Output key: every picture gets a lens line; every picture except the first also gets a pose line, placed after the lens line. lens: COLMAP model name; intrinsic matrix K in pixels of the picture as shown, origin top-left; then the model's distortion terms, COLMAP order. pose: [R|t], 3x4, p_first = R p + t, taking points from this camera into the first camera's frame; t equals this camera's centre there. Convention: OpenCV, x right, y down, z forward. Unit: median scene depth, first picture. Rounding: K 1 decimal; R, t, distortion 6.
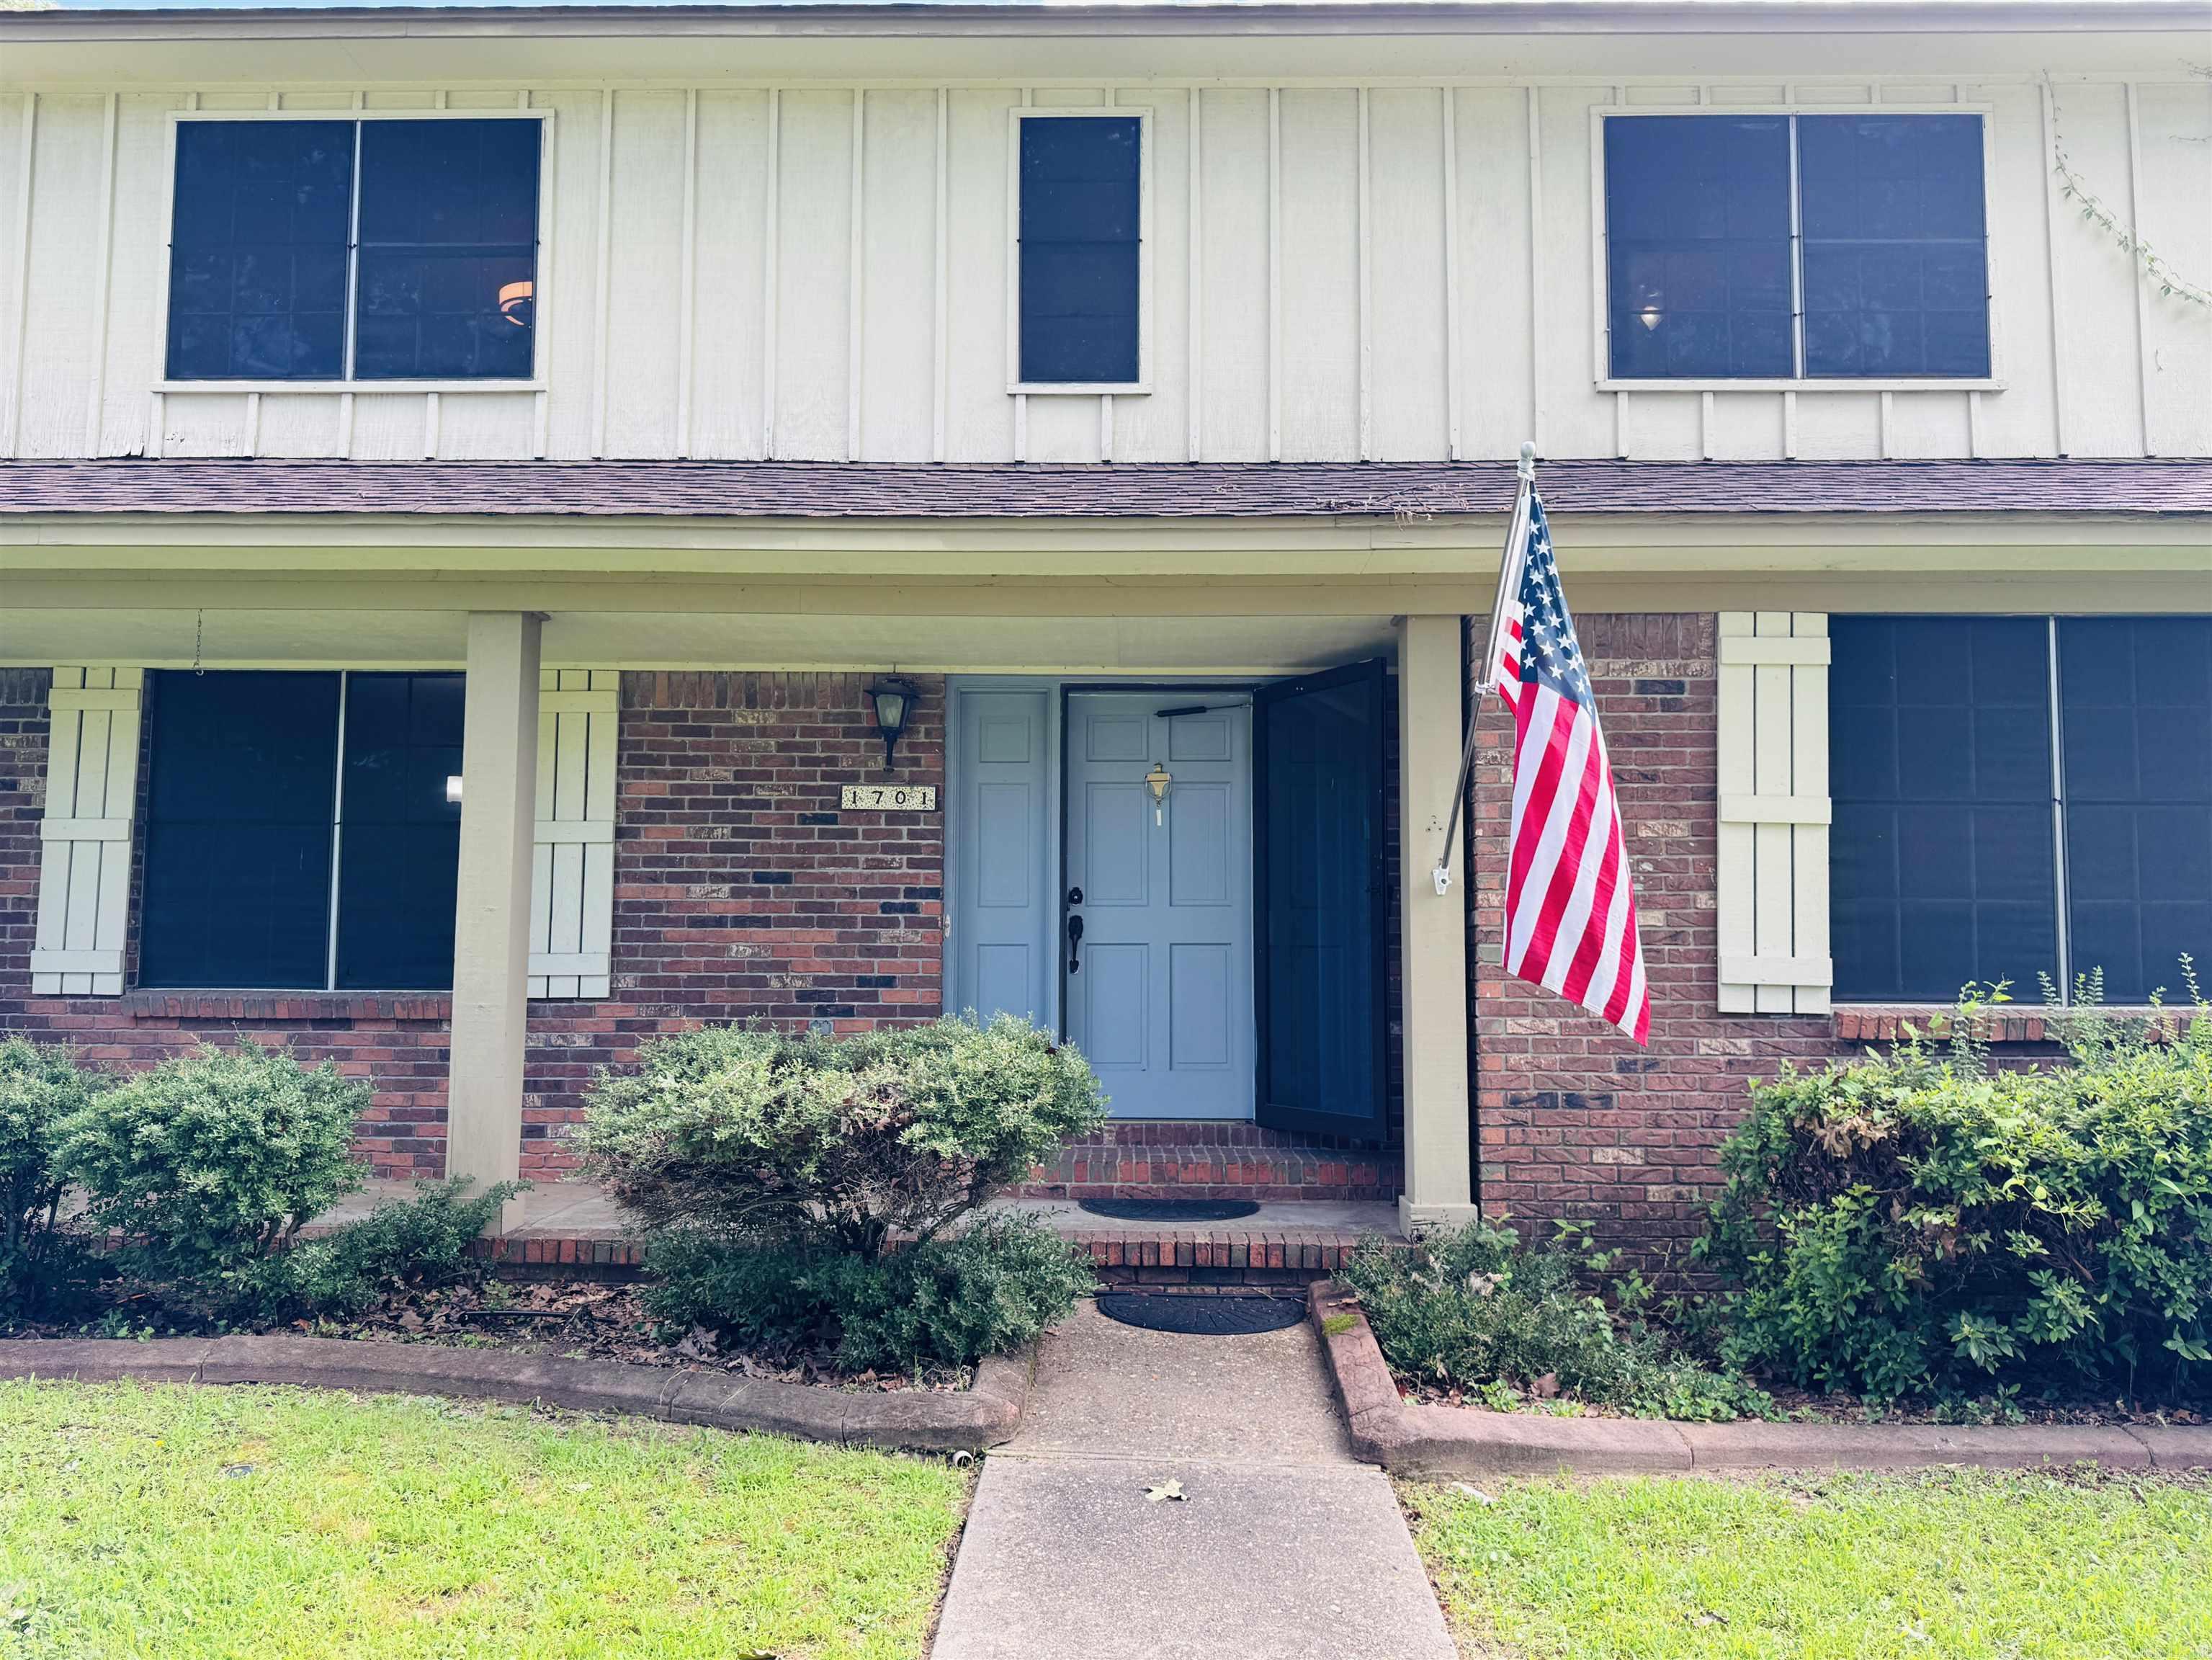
lens RADIAL K [[1597.9, 0, 1090.4], [0, 1597.9, 861.7], [0, 0, 1]] dist [0.028022, -0.036806]
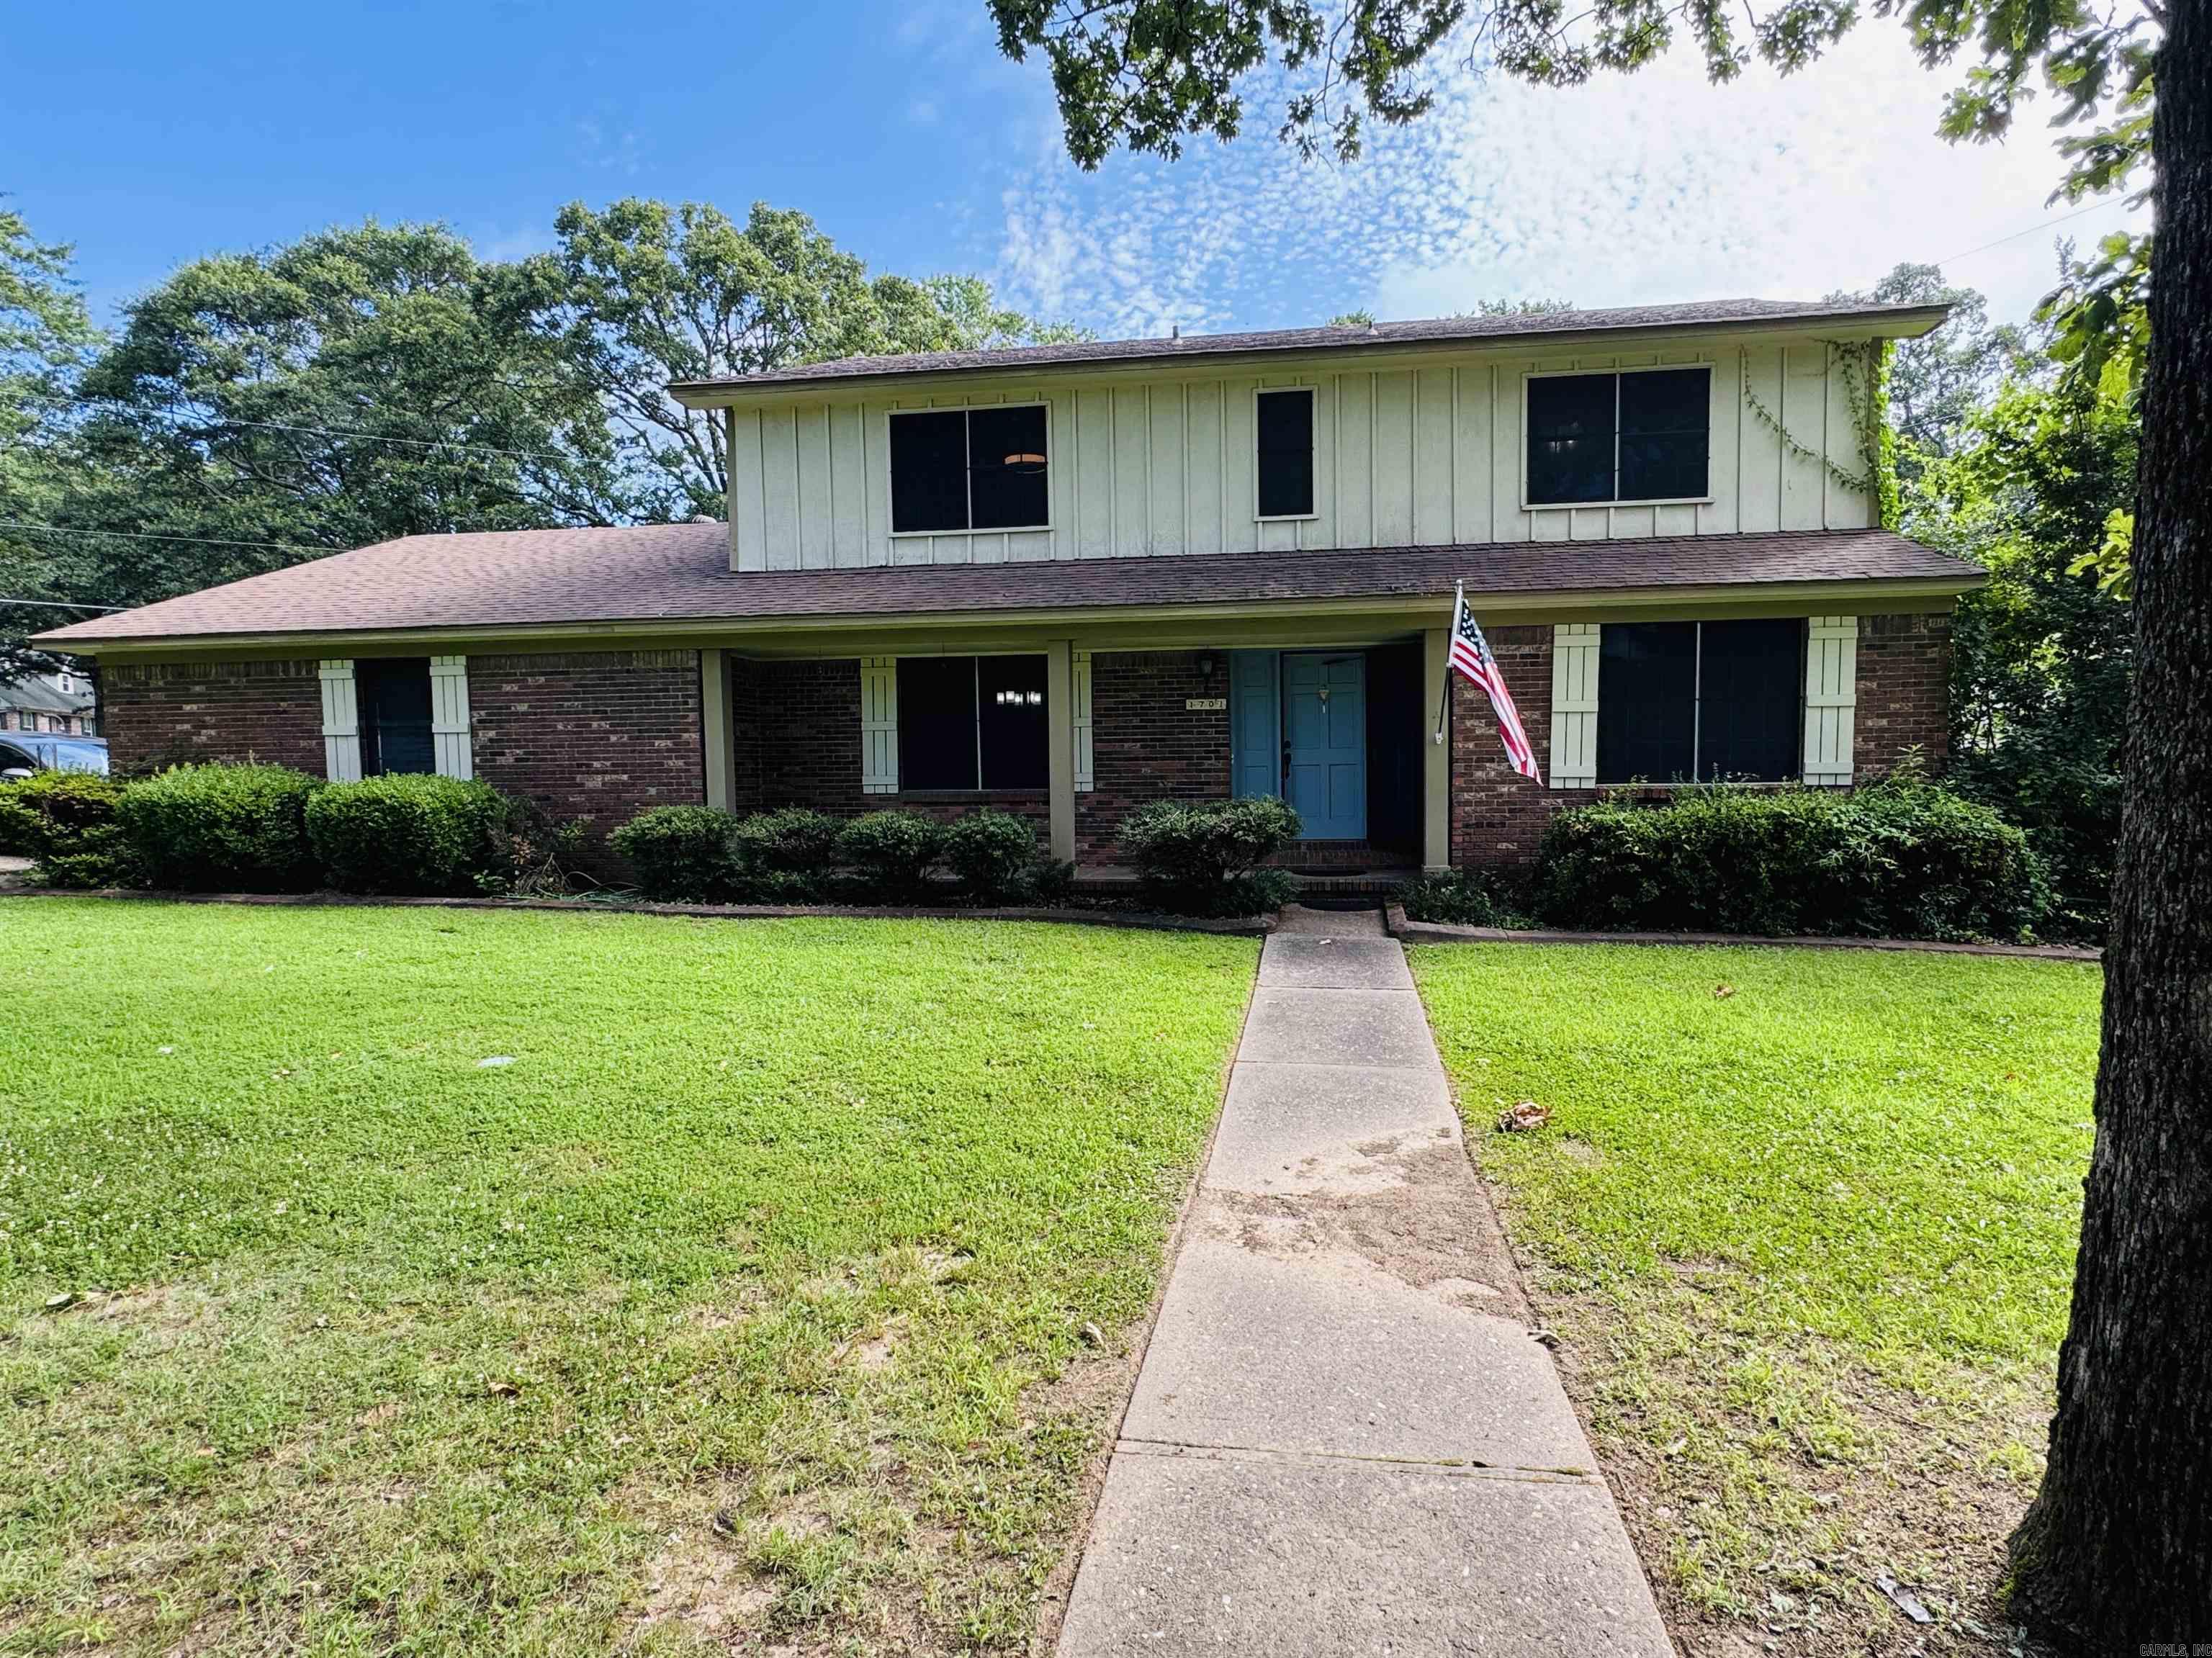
lens RADIAL K [[1152.7, 0, 1139.1], [0, 1152.7, 862.5], [0, 0, 1]] dist [-0.021226, 0.002954]
pose [[0.993069, -0.010867, -0.117026, -0.034424], [0.027580, 0.989459, 0.142160, -0.062940], [0.114248, -0.144402, 0.982902, -0.829020]]
